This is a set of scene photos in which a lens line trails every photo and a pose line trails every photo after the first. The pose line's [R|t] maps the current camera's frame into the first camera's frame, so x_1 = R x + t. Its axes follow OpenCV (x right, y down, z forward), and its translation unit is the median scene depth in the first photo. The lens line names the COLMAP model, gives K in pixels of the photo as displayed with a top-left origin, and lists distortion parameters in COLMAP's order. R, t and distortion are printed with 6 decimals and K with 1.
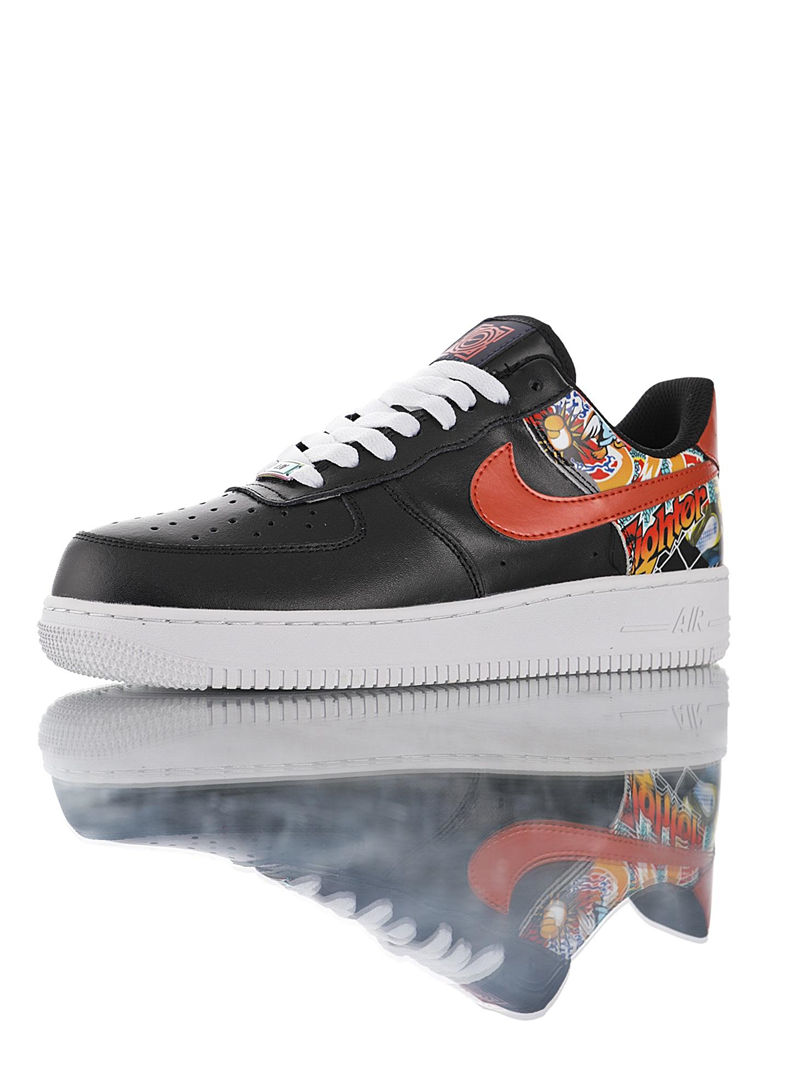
lens RADIAL K [[1405.7, 0, 400.0], [0, 1405.7, 533.0], [0, 0, 1]] dist [0.004088, 0.006958]
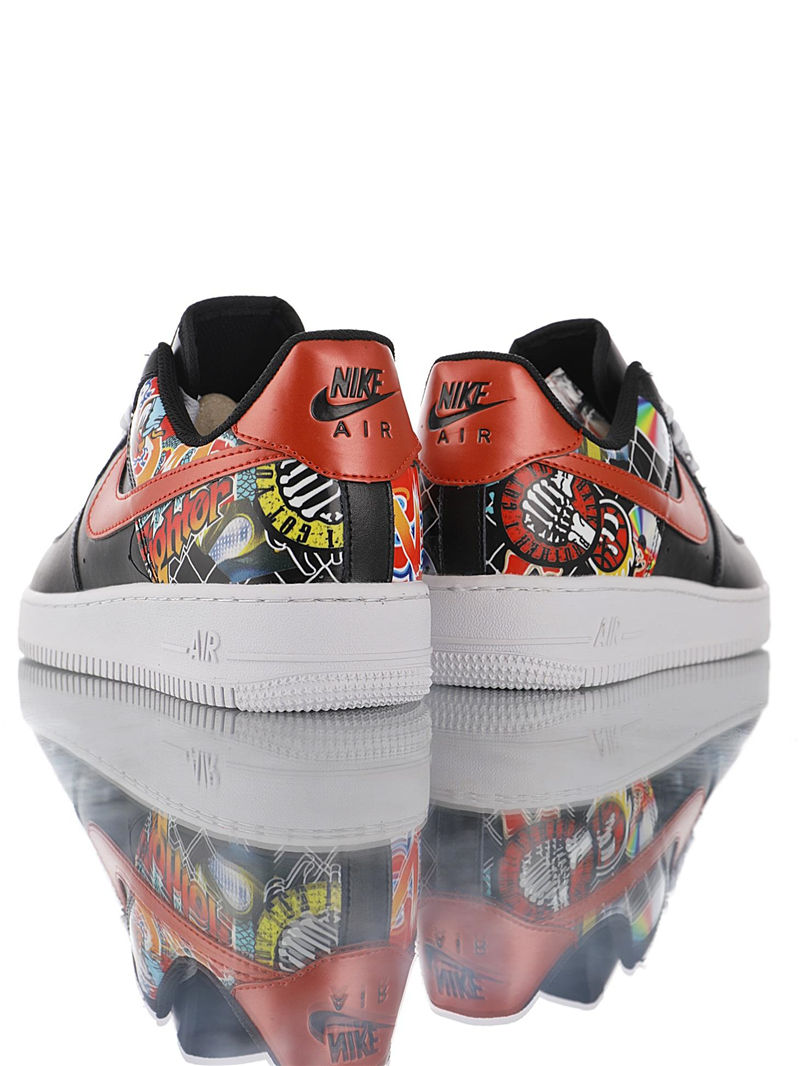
lens RADIAL K [[1405.7, 0, 400.0], [0, 1405.7, 533.0], [0, 0, 1]] dist [0.004088, 0.006958]
pose [[0.100194, 0.018082, -0.994804, 1.023784], [-0.027280, 0.999509, 0.015420, -0.018277], [0.994594, 0.025593, 0.100638, 1.041386]]
